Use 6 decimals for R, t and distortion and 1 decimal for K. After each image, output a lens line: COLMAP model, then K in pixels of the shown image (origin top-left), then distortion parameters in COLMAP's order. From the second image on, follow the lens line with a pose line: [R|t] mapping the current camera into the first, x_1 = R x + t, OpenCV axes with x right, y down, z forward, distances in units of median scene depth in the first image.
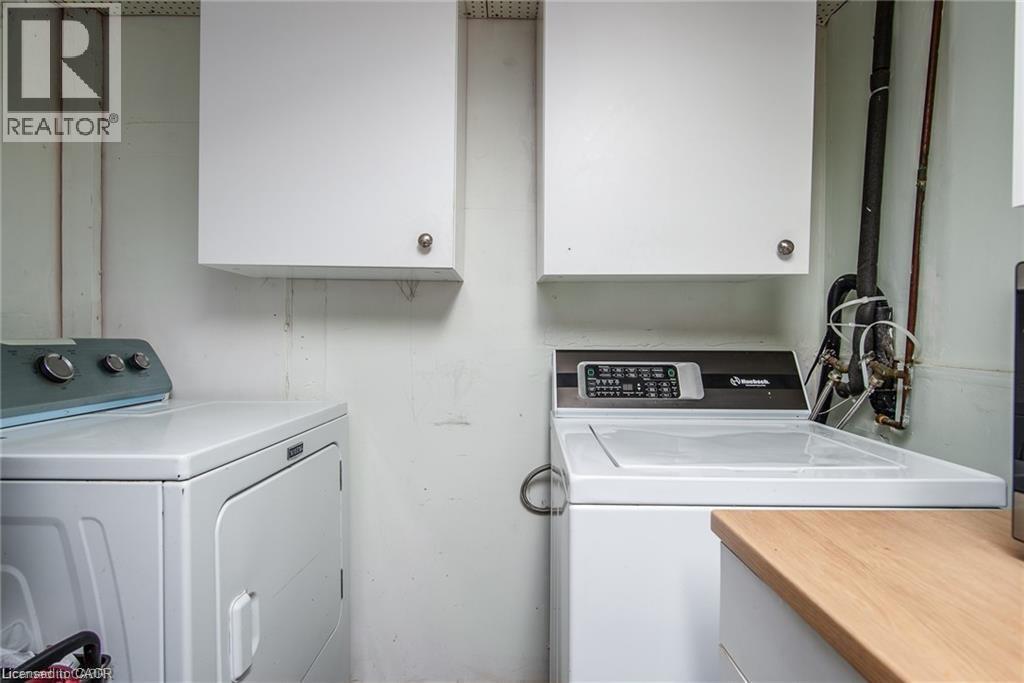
lens RADIAL K [[514.4, 0, 510.7], [0, 514.4, 342.3], [0, 0, 1]] dist [-0.003415, -0.002387]
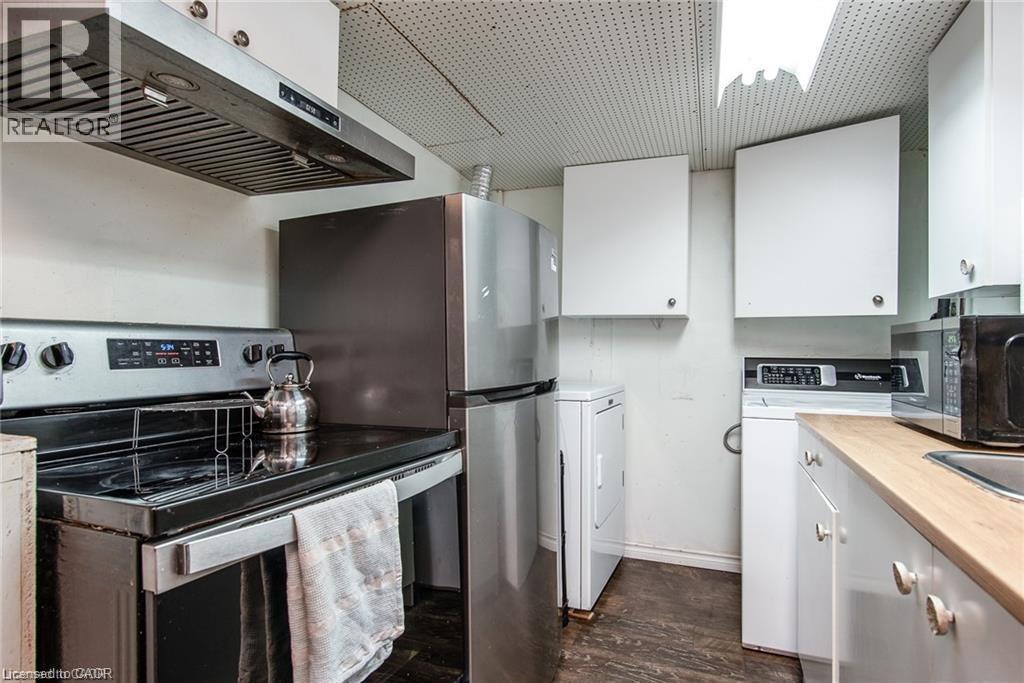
lens RADIAL K [[514.4, 0, 526.4], [0, 514.4, 346.2], [0, 0, 1]] dist [-0.003415, -0.002387]
pose [[0.935125, 0.000494, -0.354318, 0.012924], [-0.008674, 0.999731, -0.021499, 0.021842], [0.354212, 0.023177, 0.934878, -0.966954]]
